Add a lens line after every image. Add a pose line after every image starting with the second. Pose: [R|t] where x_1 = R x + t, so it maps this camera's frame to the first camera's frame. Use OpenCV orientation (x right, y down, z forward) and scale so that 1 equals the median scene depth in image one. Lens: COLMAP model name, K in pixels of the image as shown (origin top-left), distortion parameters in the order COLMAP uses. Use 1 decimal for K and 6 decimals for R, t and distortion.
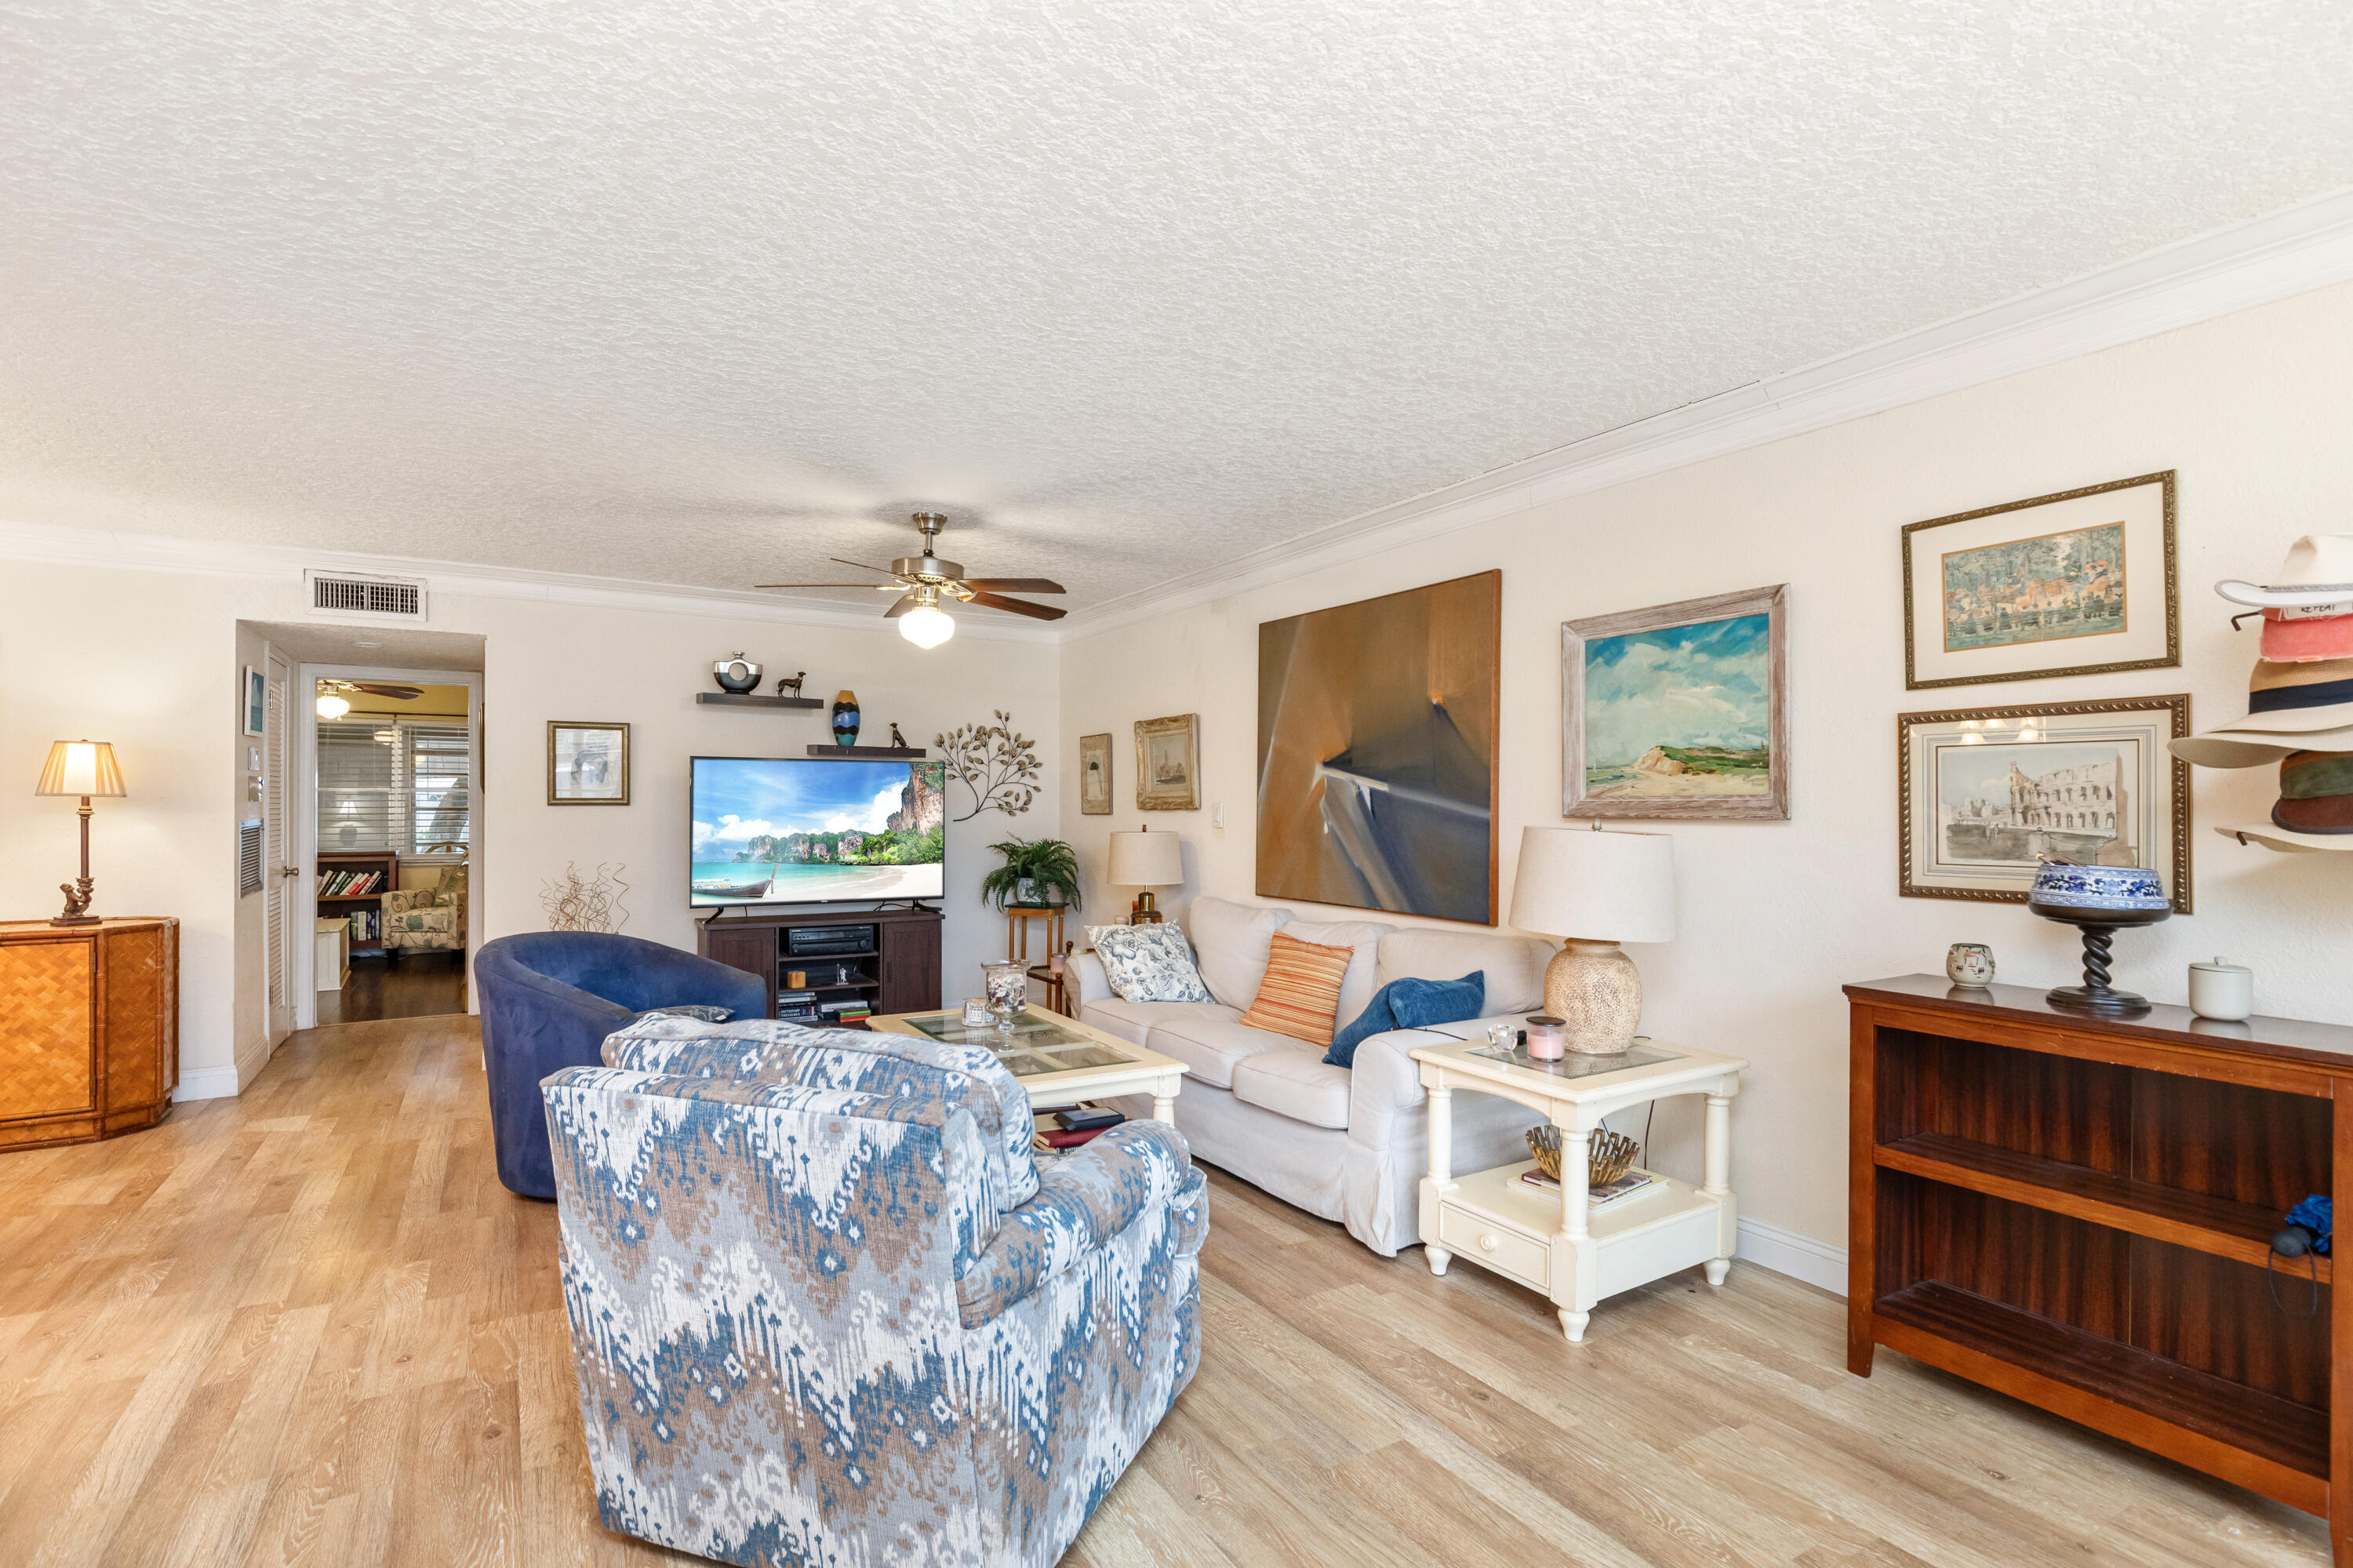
lens RADIAL K [[1102.5, 0, 1173.4], [0, 1102.5, 807.5], [0, 0, 1]] dist [-0.000165, -0.003436]
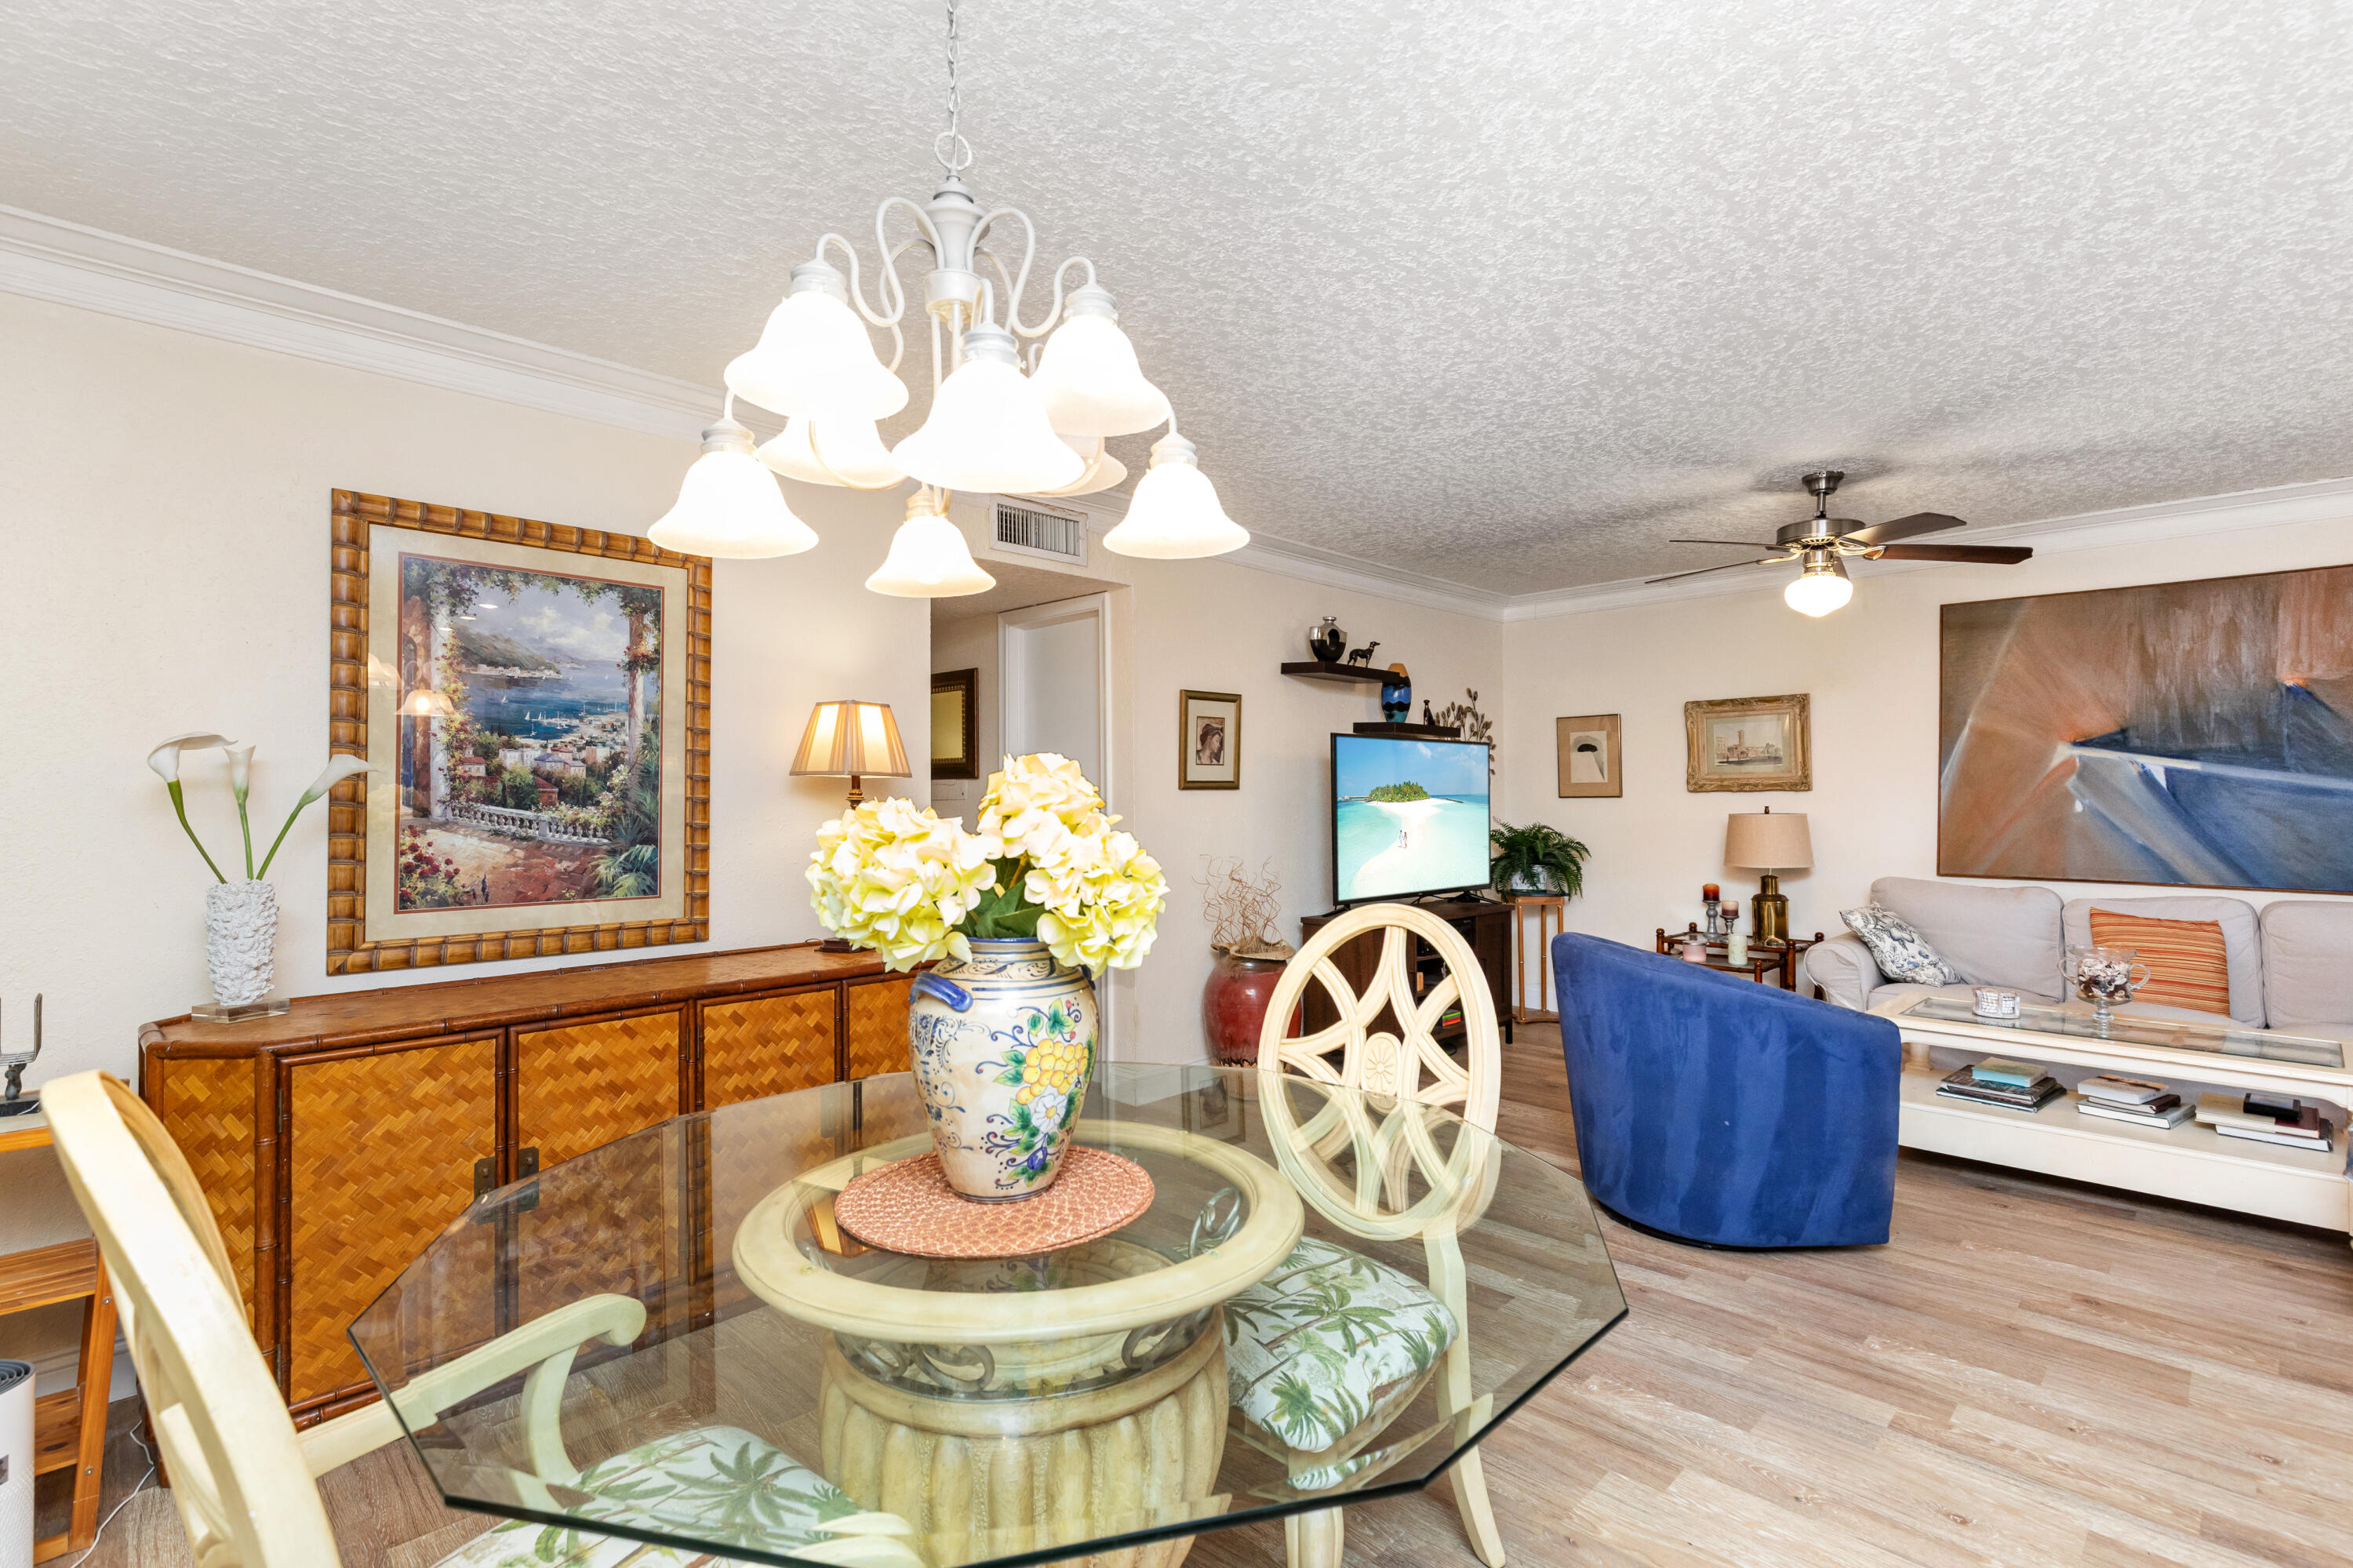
lens RADIAL K [[1065.5, 0, 1180.1], [0, 1065.5, 788.8], [0, 0, 1]] dist [0.007303, -0.001730]
pose [[0.970798, -0.004127, 0.239862, -1.022575], [0.005576, 0.999970, -0.005364, 0.003243], [-0.239833, 0.006545, 0.970792, 0.262854]]
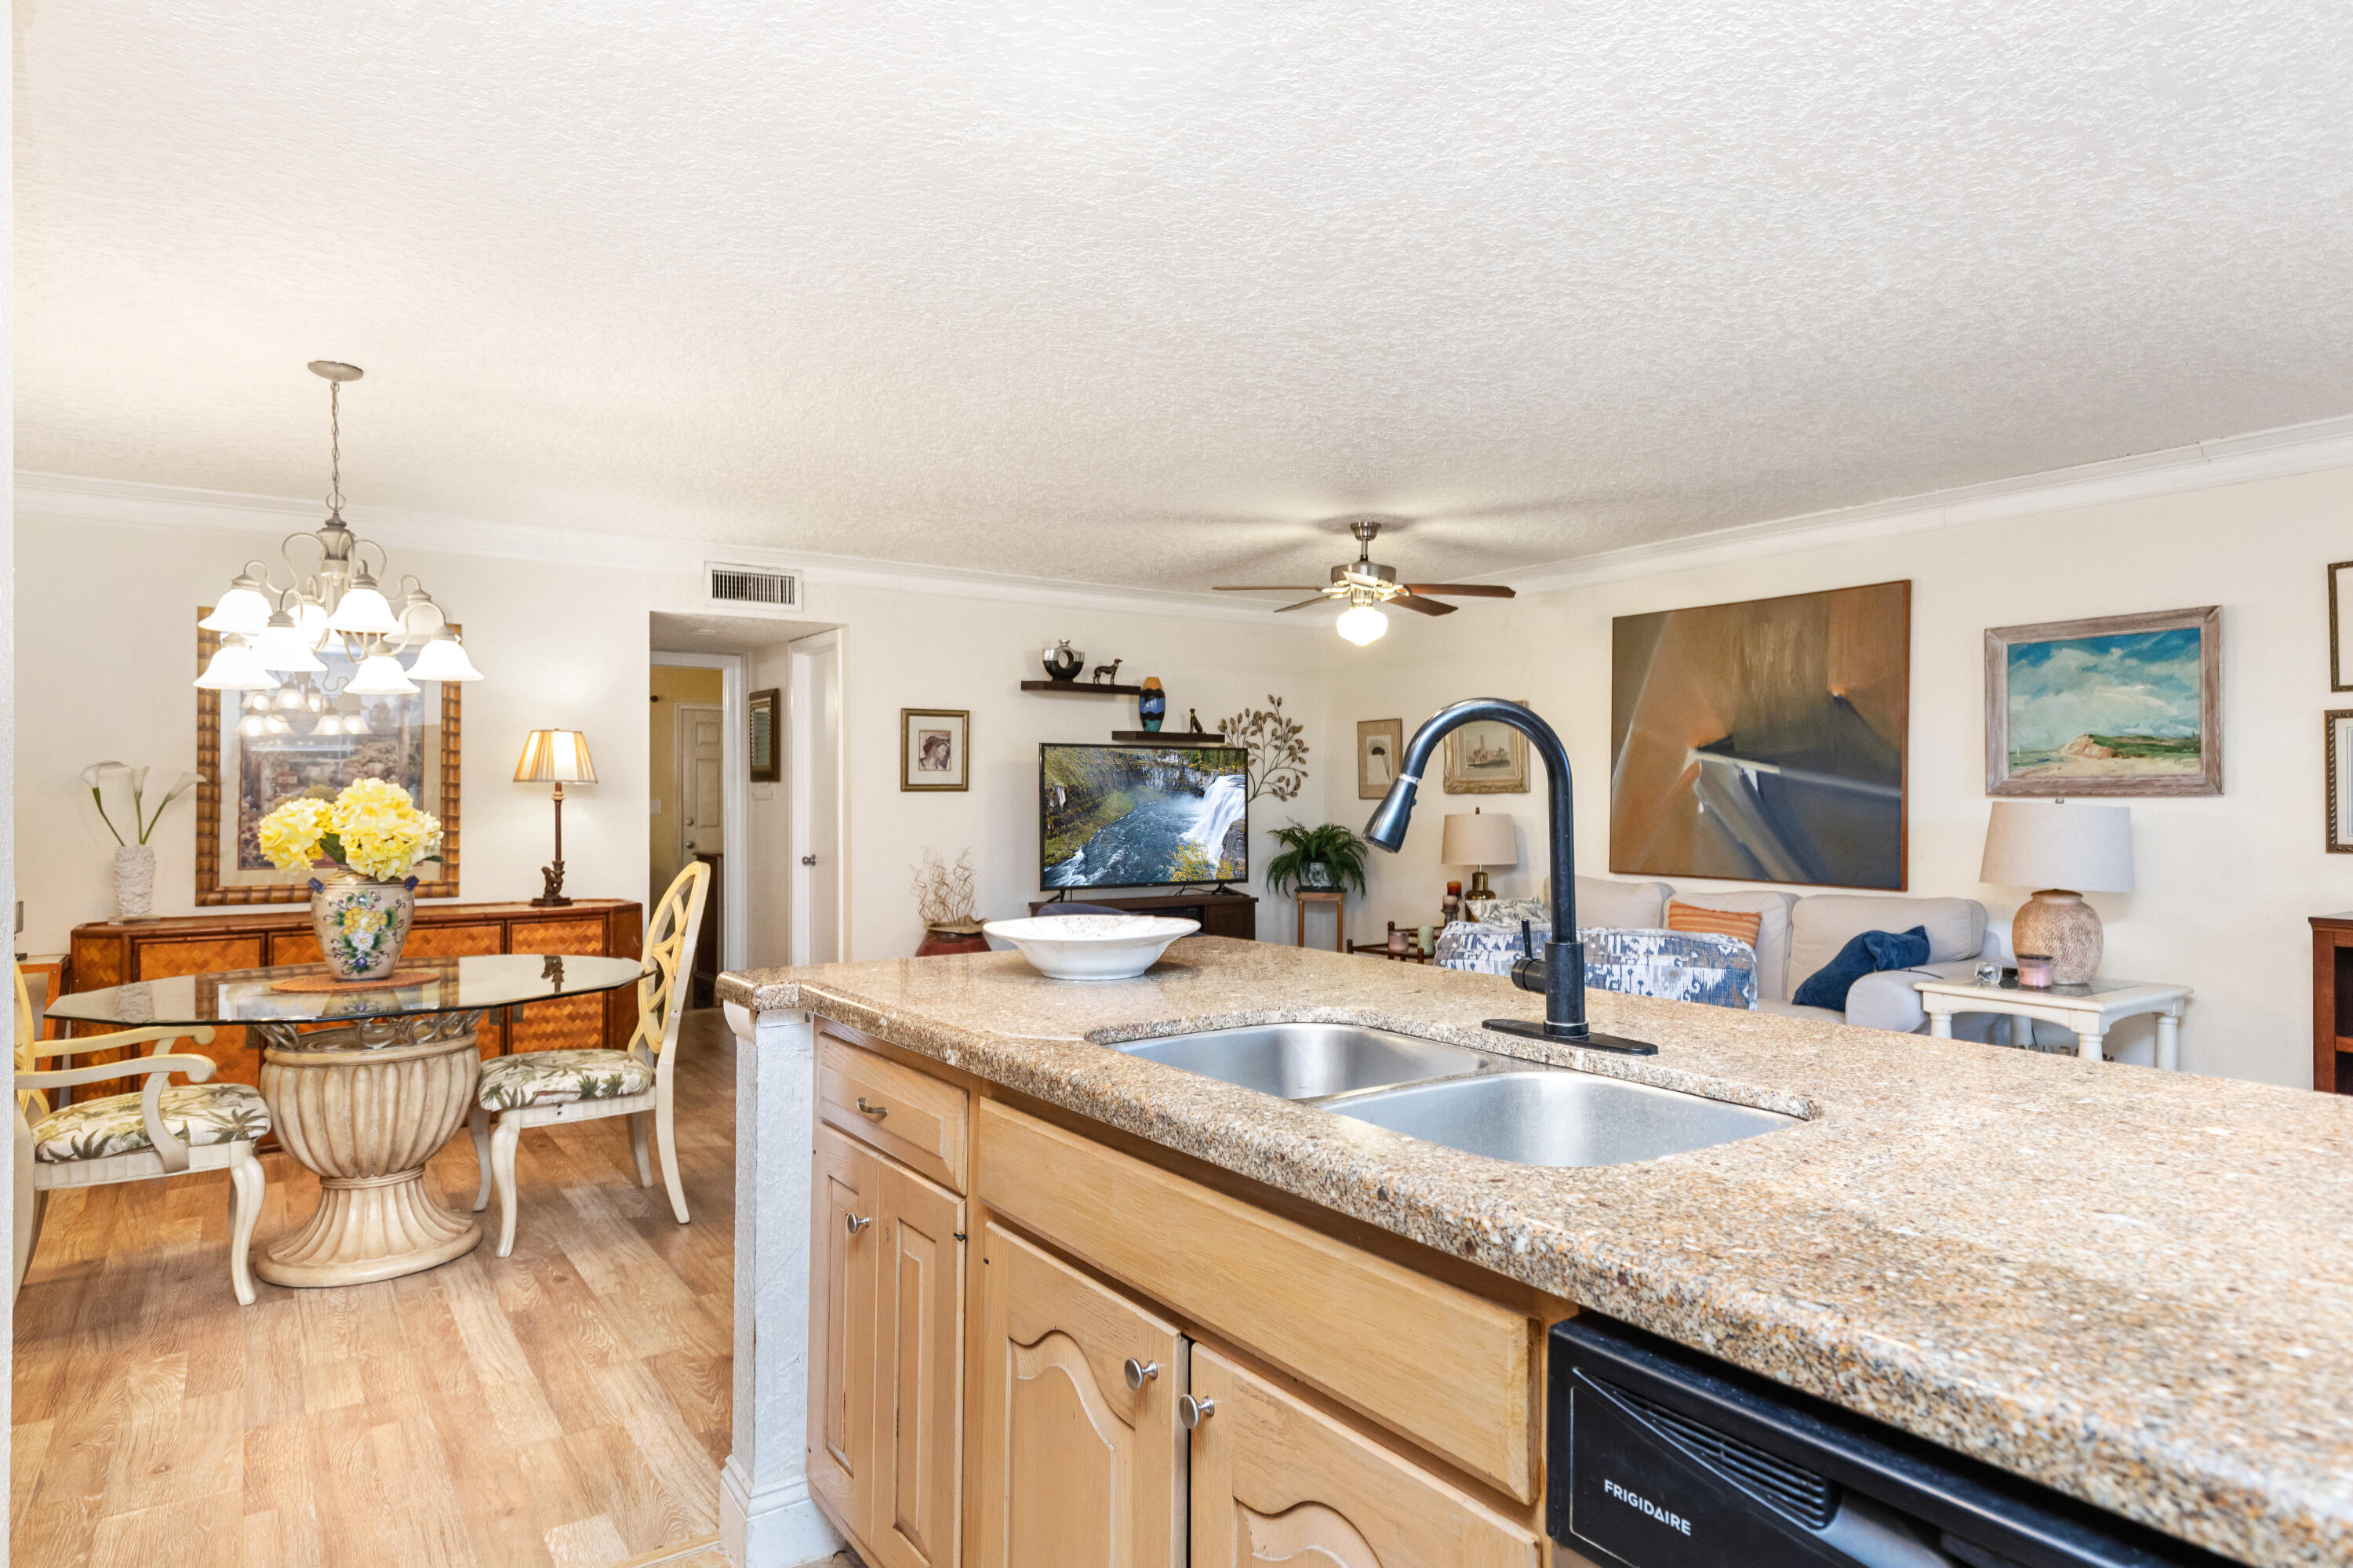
lens RADIAL K [[1346.7, 0, 1178.4], [0, 1346.7, 793.8], [0, 0, 1]] dist [0.033248, -0.005764]
pose [[0.998316, -0.004359, 0.057851, -0.512401], [0.004589, 0.999982, -0.003849, 0.008570], [-0.057833, 0.004108, 0.998318, -0.347106]]
